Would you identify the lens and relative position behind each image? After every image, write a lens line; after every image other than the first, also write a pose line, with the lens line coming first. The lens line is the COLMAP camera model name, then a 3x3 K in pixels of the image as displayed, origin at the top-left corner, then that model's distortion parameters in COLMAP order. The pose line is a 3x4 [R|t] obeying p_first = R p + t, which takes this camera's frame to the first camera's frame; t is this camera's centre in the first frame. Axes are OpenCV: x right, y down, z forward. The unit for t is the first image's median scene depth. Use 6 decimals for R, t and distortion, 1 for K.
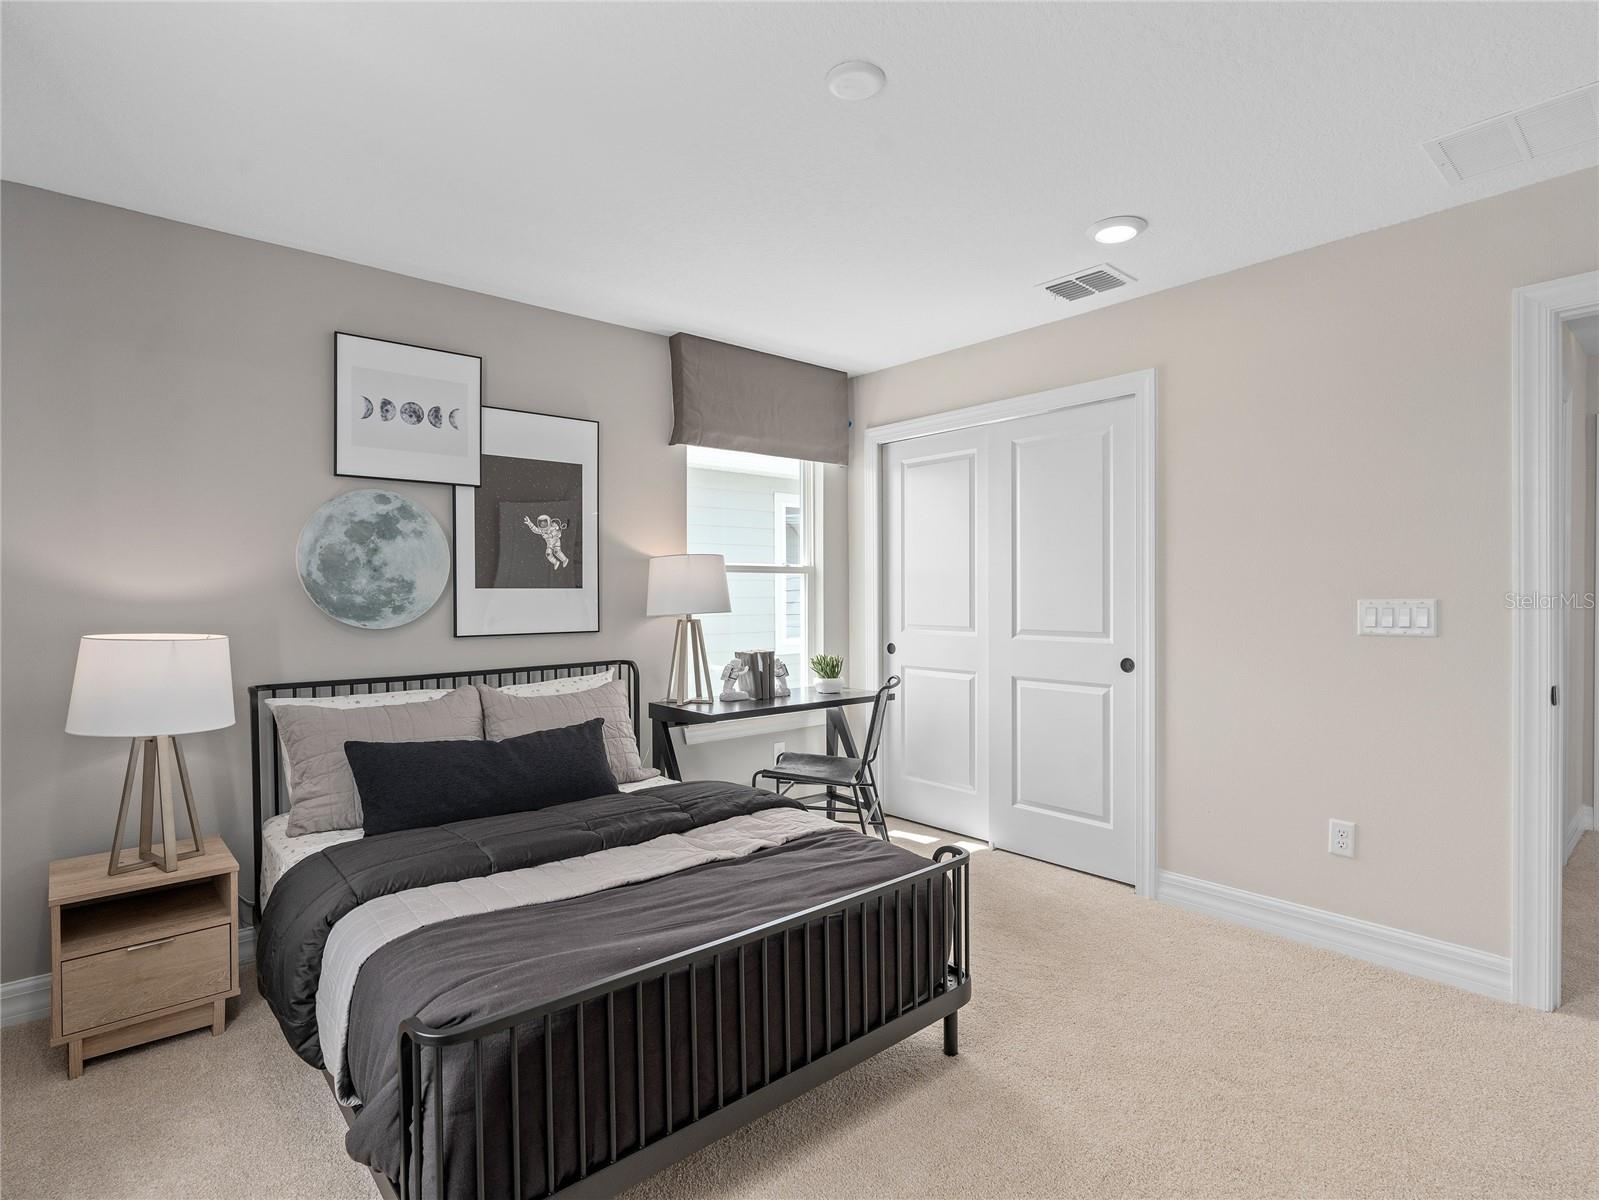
lens RADIAL K [[821.4, 0, 802.8], [0, 821.4, 602.6], [0, 0, 1]] dist [-0.000408, 0.000222]
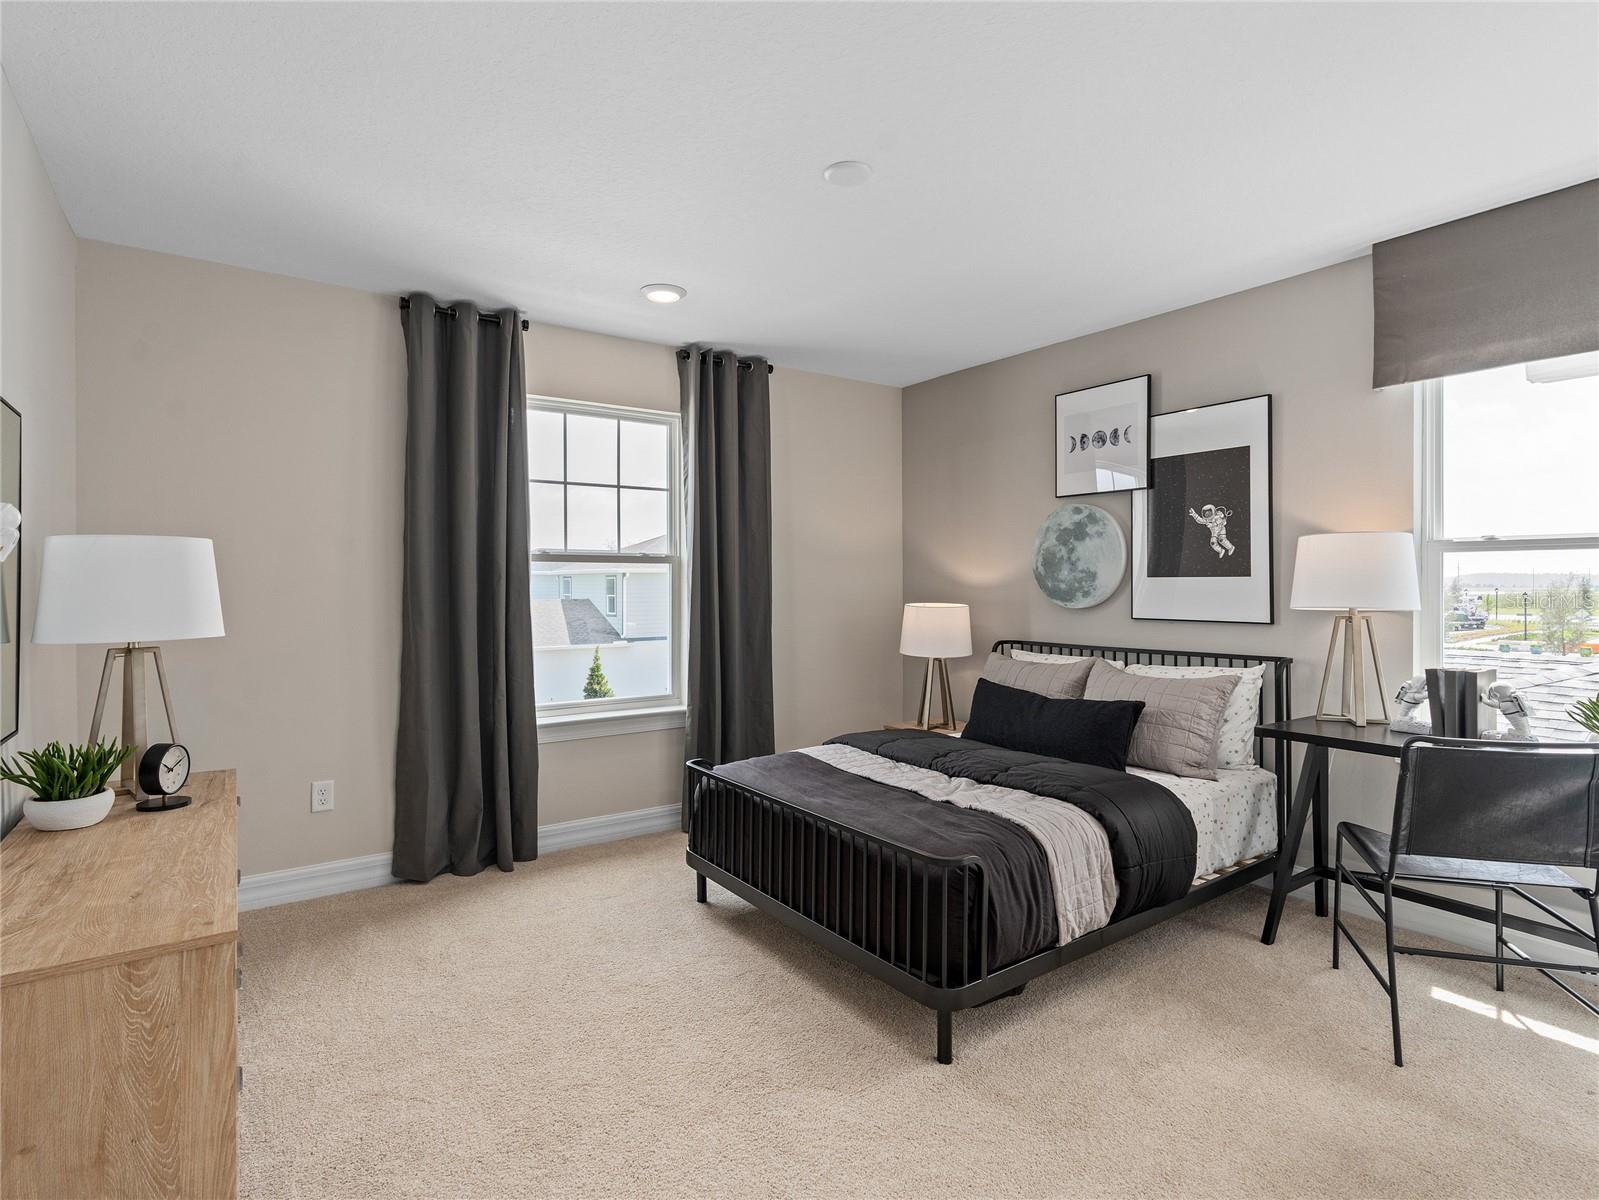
lens RADIAL K [[821.4, 0, 802.5], [0, 821.4, 587.9], [0, 0, 1]] dist [-0.000408, 0.000222]
pose [[-0.093344, 0.009957, -0.995584, 0.826884], [-0.011327, 0.999875, 0.011062, -0.010471], [0.995569, 0.012309, -0.093219, 0.664863]]
